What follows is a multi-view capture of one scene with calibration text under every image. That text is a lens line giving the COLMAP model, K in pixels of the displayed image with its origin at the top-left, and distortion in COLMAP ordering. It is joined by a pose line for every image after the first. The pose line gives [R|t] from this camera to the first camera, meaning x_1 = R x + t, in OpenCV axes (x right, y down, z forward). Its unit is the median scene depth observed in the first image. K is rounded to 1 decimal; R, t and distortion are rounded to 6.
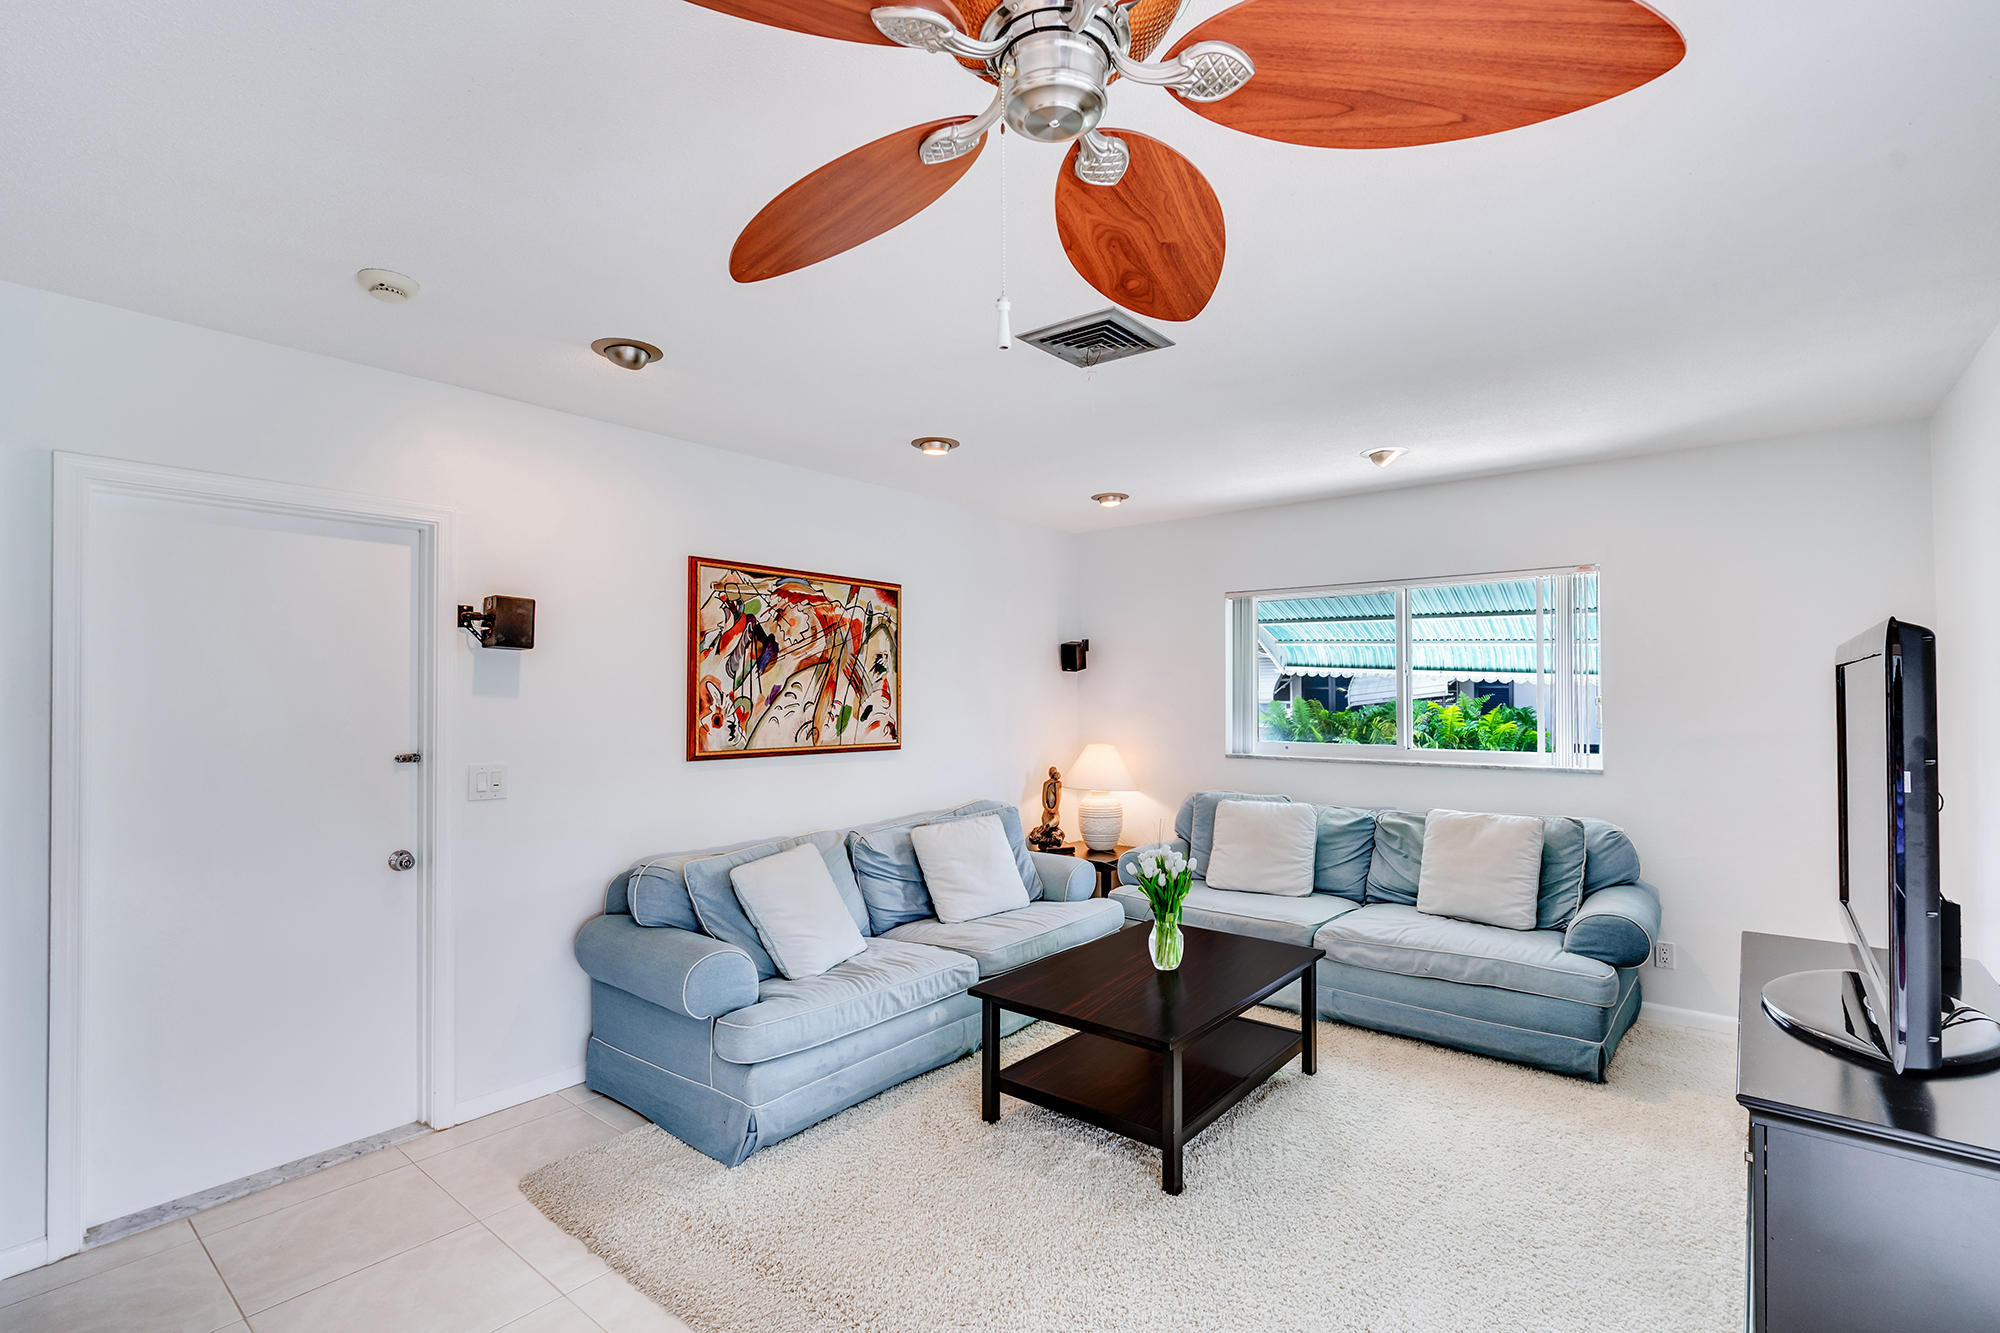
lens RADIAL K [[915.0, 0, 1011.7], [0, 915.0, 667.7], [0, 0, 1]] dist [-0.002523, 0.001346]
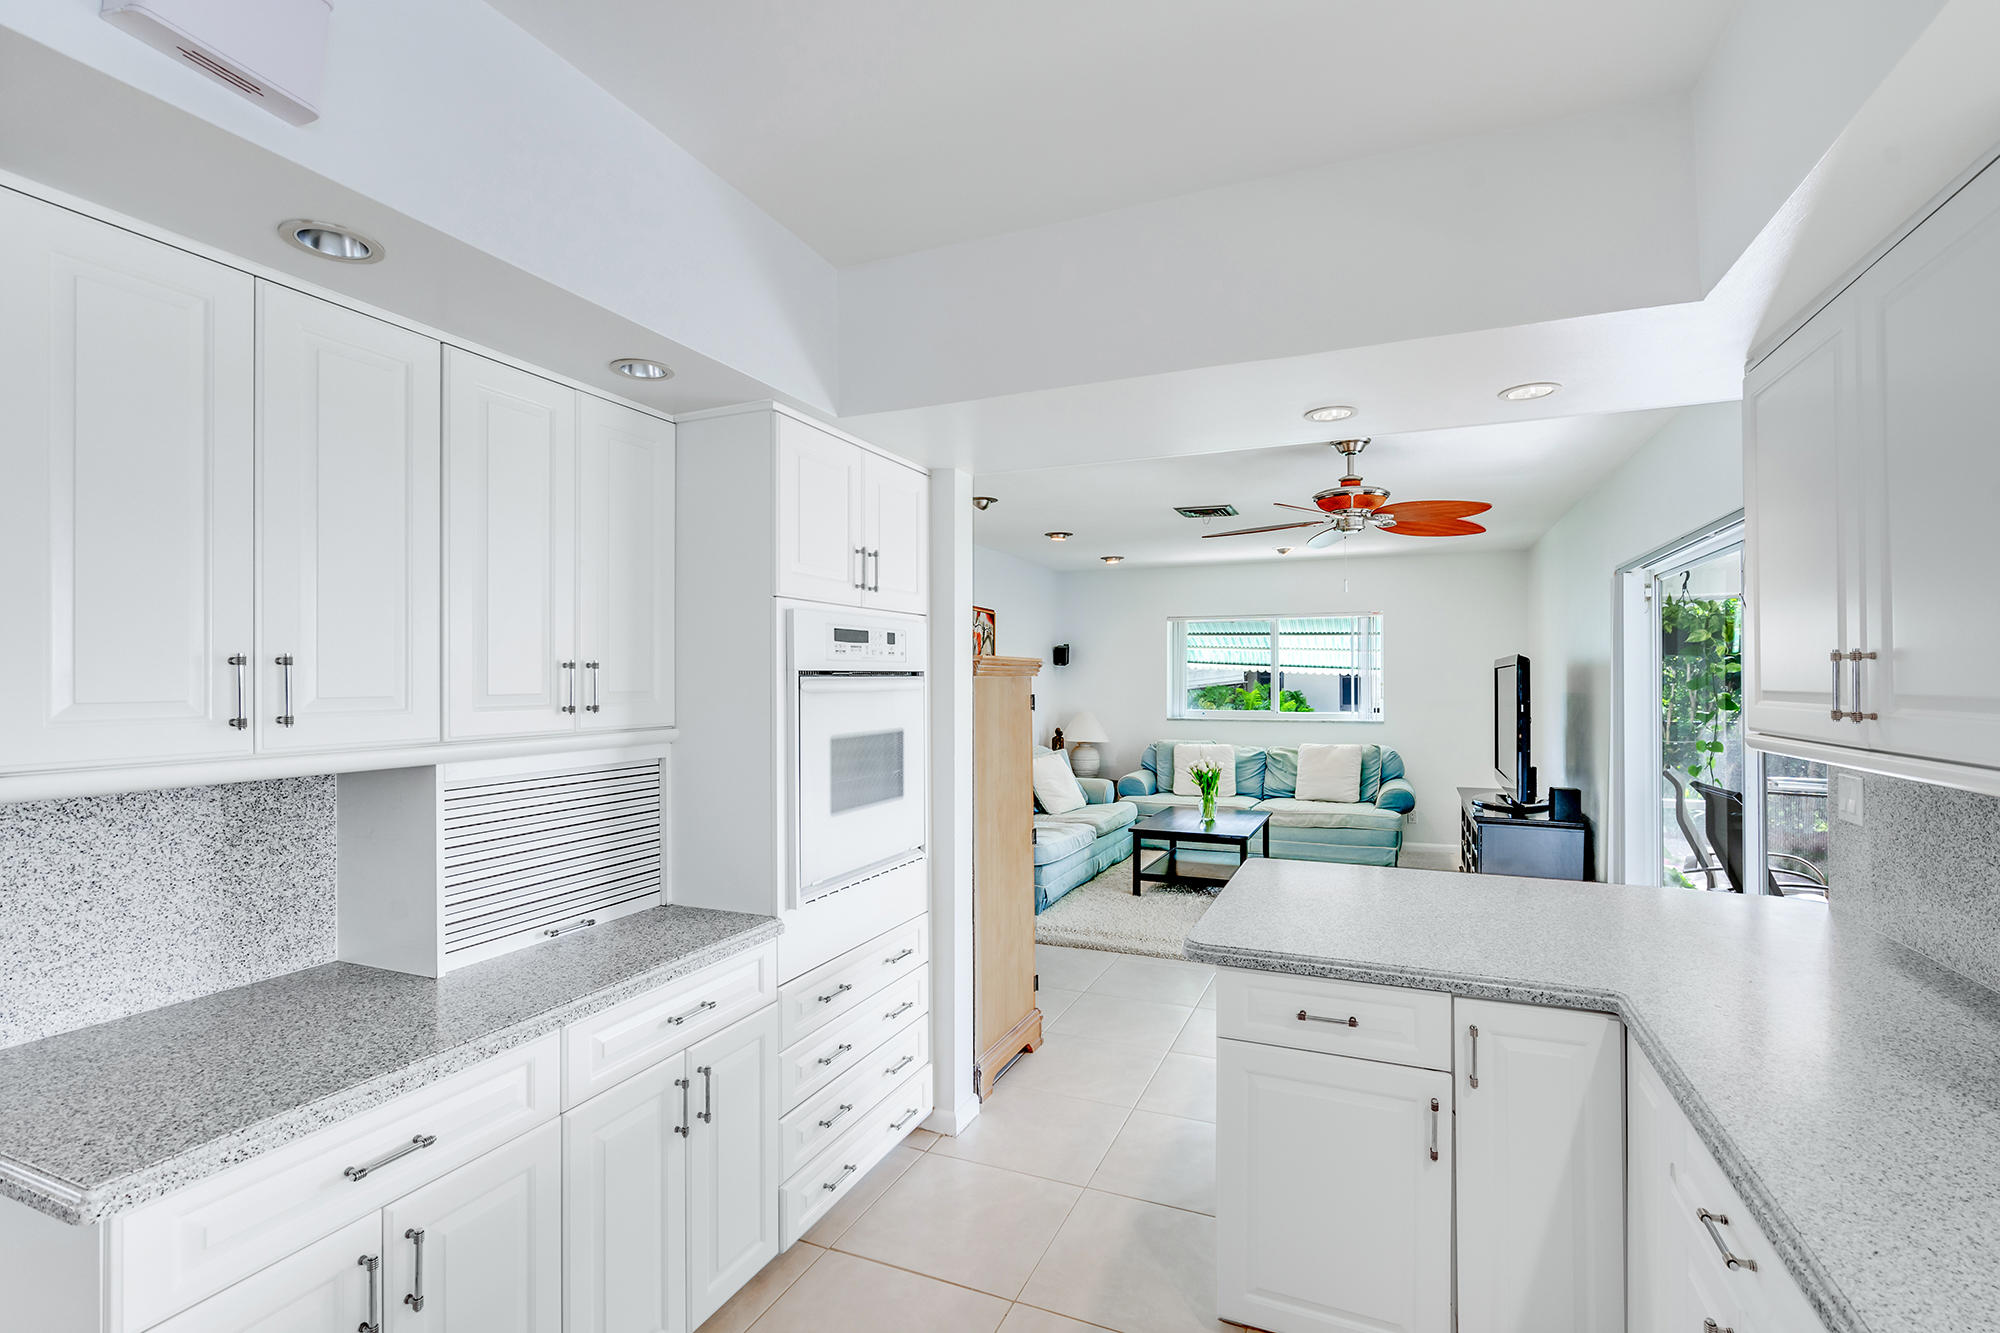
lens RADIAL K [[915.0, 0, 998.3], [0, 915.0, 673.2], [0, 0, 1]] dist [-0.002523, 0.001346]
pose [[0.965548, 0.004528, 0.260186, -0.632320], [-0.009606, 0.999787, 0.018246, -0.013700], [-0.260048, -0.020117, 0.965386, -0.627527]]
